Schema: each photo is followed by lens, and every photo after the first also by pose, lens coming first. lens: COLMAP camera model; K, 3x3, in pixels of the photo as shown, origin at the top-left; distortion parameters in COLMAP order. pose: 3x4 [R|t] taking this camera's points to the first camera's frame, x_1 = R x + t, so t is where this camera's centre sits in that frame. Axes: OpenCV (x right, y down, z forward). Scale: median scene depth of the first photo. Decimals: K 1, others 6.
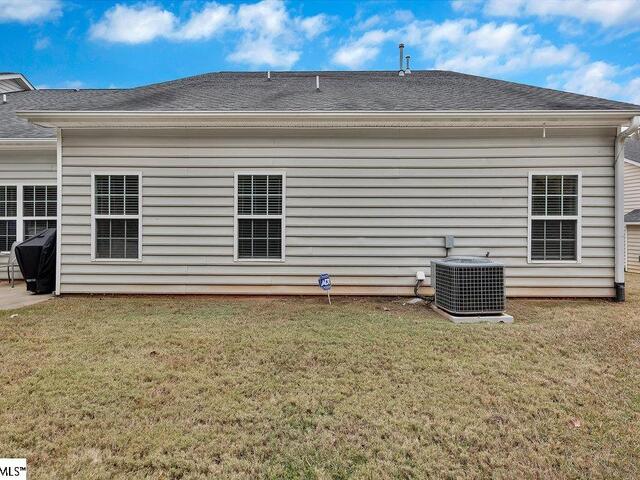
lens RADIAL K [[384.6, 0, 320.0], [0, 384.6, 240.0], [0, 0, 1]] dist [0.032500, 0.000772]
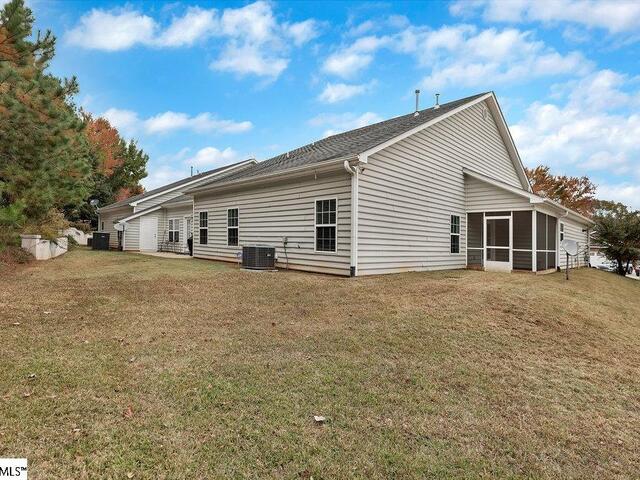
lens RADIAL K [[336.5, 0, 321.1], [0, 336.5, 237.6], [0, 0, 1]] dist [0.004232, 0.000295]
pose [[0.710676, 0.006903, -0.703485, 0.833794], [-0.017752, 0.999809, -0.008123, 0.003320], [0.703295, 0.018261, 0.710663, -0.021725]]
